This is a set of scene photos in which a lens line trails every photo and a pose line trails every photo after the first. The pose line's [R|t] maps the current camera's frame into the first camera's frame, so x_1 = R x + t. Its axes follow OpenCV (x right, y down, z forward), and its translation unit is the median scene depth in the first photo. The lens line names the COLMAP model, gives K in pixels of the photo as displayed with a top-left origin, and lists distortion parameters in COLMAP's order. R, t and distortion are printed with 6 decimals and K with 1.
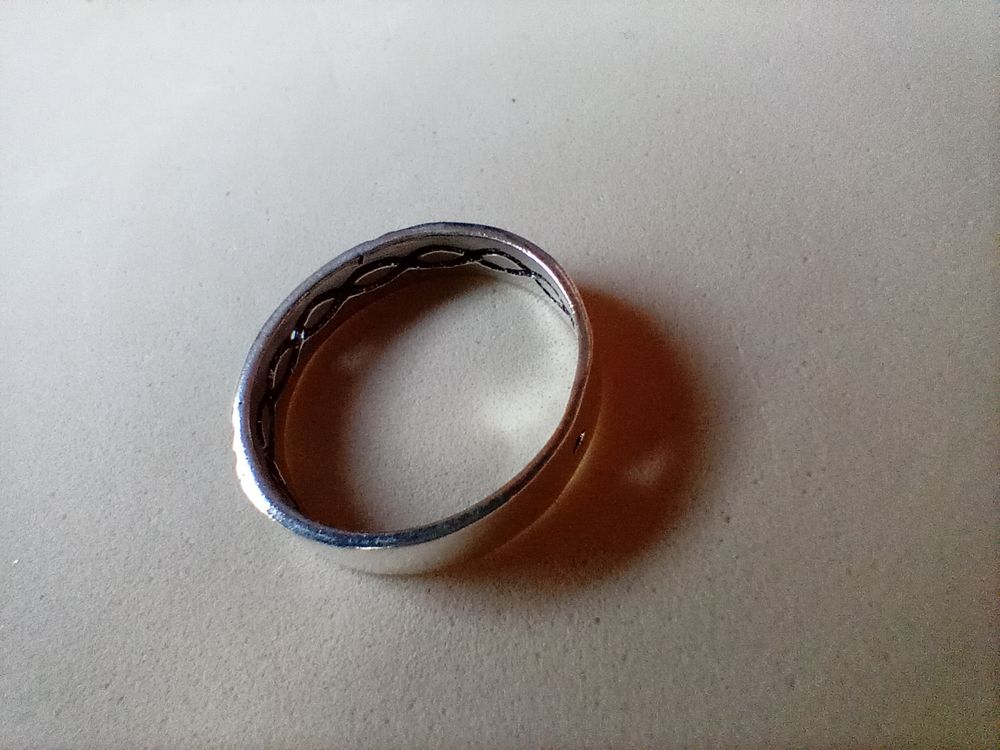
lens RADIAL K [[657.5, 0, 503.6], [0, 657.5, 372.6], [0, 0, 1]] dist [-0.003242, -0.006436]
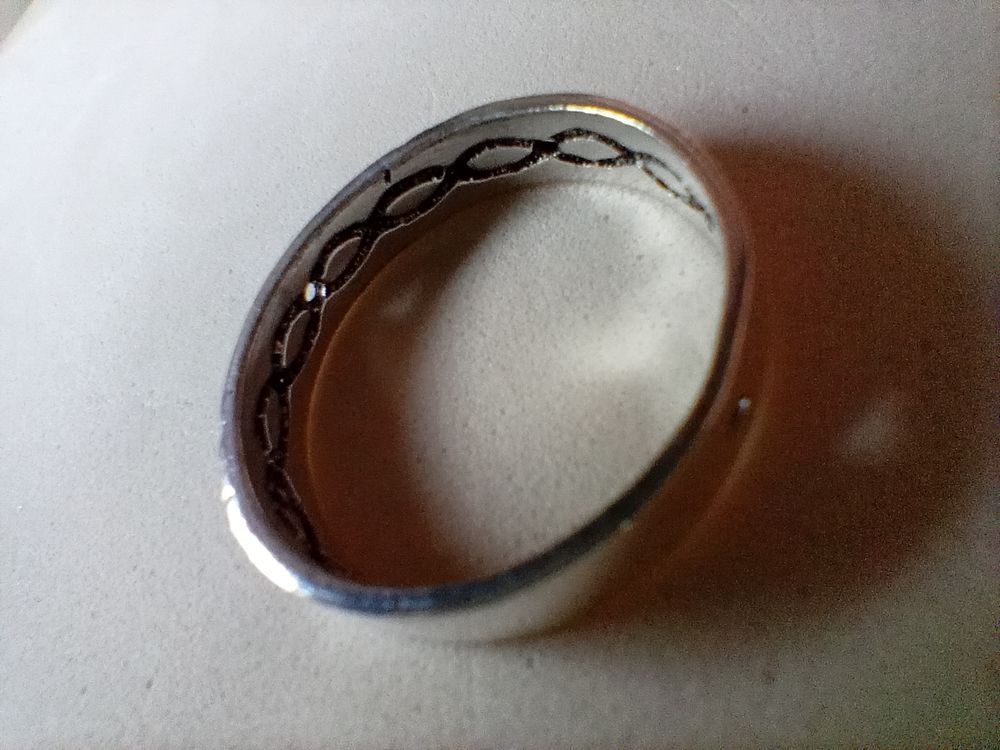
lens RADIAL K [[657.5, 0, 497.6], [0, 657.5, 371.2], [0, 0, 1]] dist [-0.003242, -0.006436]
pose [[0.977411, -0.077745, -0.196530, 0.020003], [0.085831, 0.995765, 0.032950, 0.023306], [0.193136, -0.049074, 0.979944, 0.323977]]
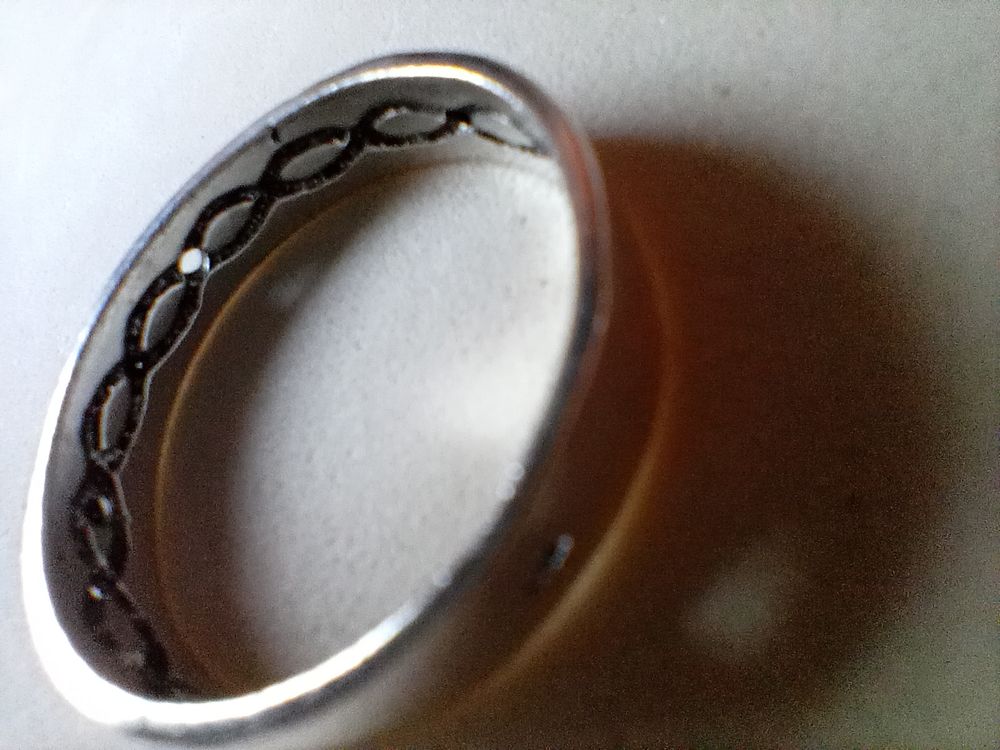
lens RADIAL K [[657.5, 0, 494.8], [0, 657.5, 374.6], [0, 0, 1]] dist [-0.003242, -0.006436]
pose [[0.945575, 0.083729, -0.314447, 0.163799], [-0.030146, 0.984714, 0.171551, -0.069553], [0.324004, -0.152735, 0.933645, 0.495304]]
